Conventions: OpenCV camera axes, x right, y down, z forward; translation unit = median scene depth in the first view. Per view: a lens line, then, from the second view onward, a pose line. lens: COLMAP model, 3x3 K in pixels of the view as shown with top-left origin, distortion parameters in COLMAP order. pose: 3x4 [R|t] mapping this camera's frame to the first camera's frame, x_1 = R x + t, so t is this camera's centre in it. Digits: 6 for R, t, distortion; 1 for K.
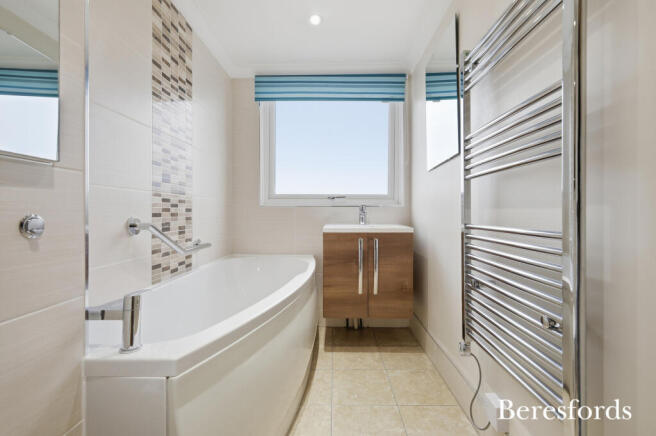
lens RADIAL K [[287.4, 0, 327.3], [0, 287.4, 214.4], [0, 0, 1]] dist [0.001607, -0.000494]
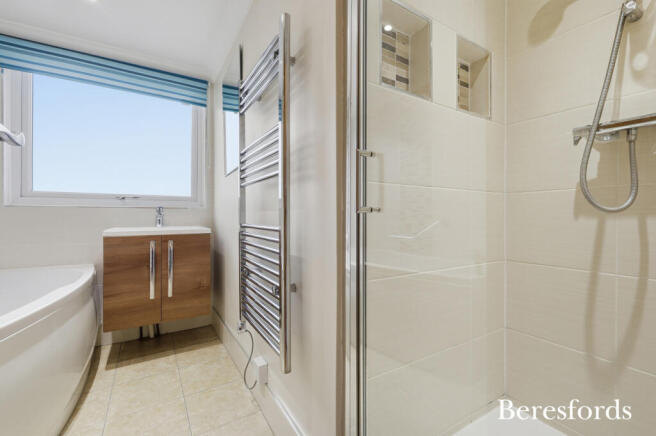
lens RADIAL K [[287.4, 0, 331.6], [0, 287.4, 215.7], [0, 0, 1]] dist [0.001607, -0.000494]
pose [[0.834254, -0.002318, 0.551376, 0.085500], [0.004556, 0.999986, -0.002690, 0.003730], [-0.551362, 0.004757, 0.834253, -0.136042]]
